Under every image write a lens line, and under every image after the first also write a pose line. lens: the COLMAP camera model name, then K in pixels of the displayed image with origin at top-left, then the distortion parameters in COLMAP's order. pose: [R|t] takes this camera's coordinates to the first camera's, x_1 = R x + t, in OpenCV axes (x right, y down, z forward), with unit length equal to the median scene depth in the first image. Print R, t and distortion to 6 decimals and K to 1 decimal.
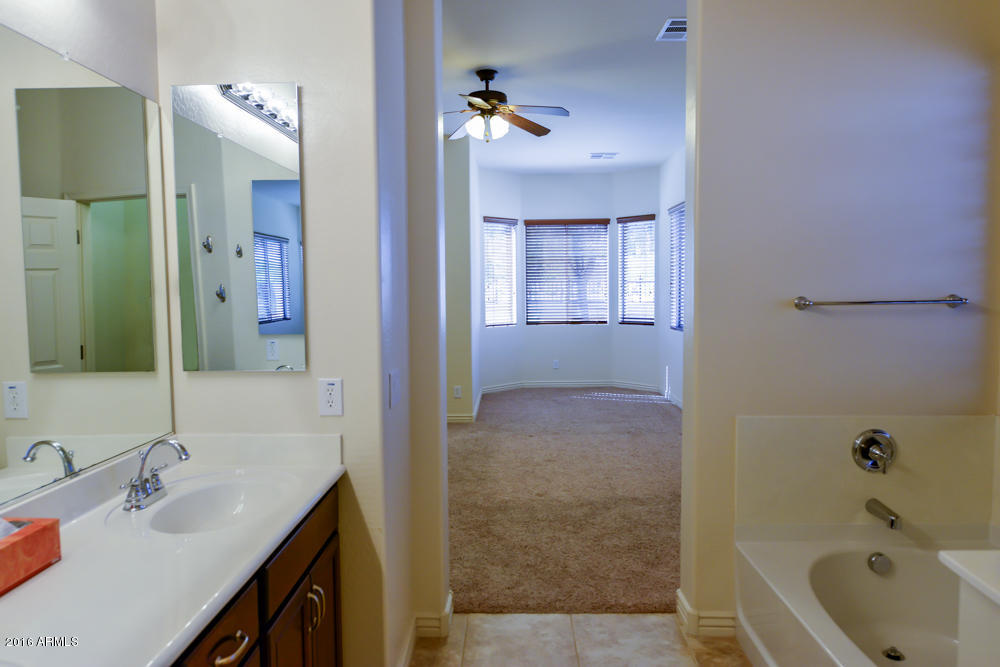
lens RADIAL K [[669.8, 0, 499.7], [0, 669.8, 332.9], [0, 0, 1]] dist [0.003464, -0.000007]
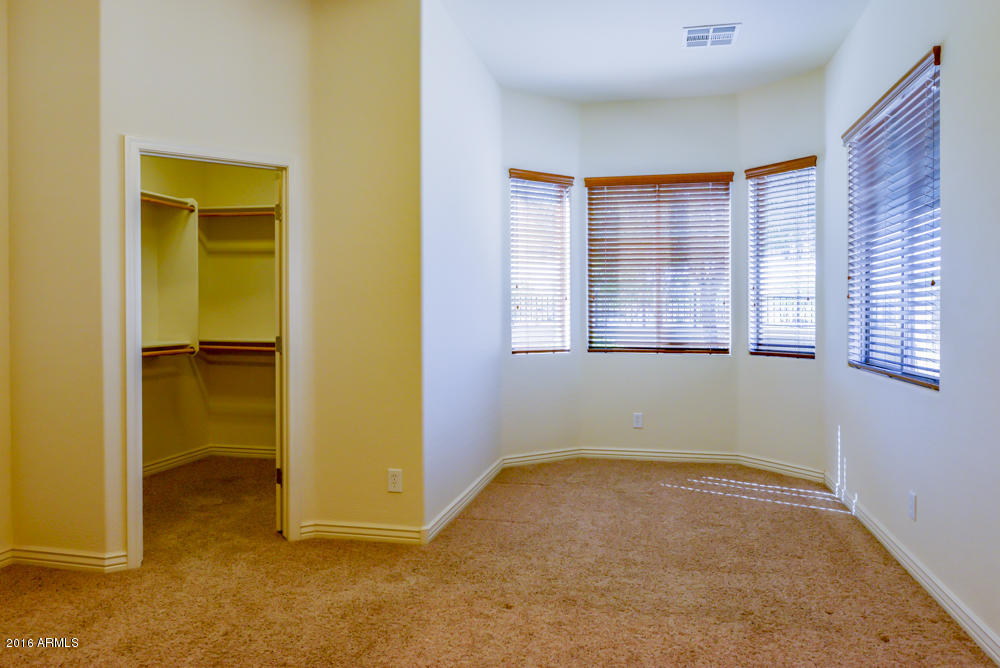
lens RADIAL K [[698.1, 0, 499.4], [0, 698.1, 312.6], [0, 0, 1]] dist [-0.008213, -0.000421]
pose [[0.978581, 0.013597, -0.205415, 0.091810], [-0.027579, 0.997481, -0.065359, -0.004310], [0.204009, 0.069624, 0.976490, 0.378018]]
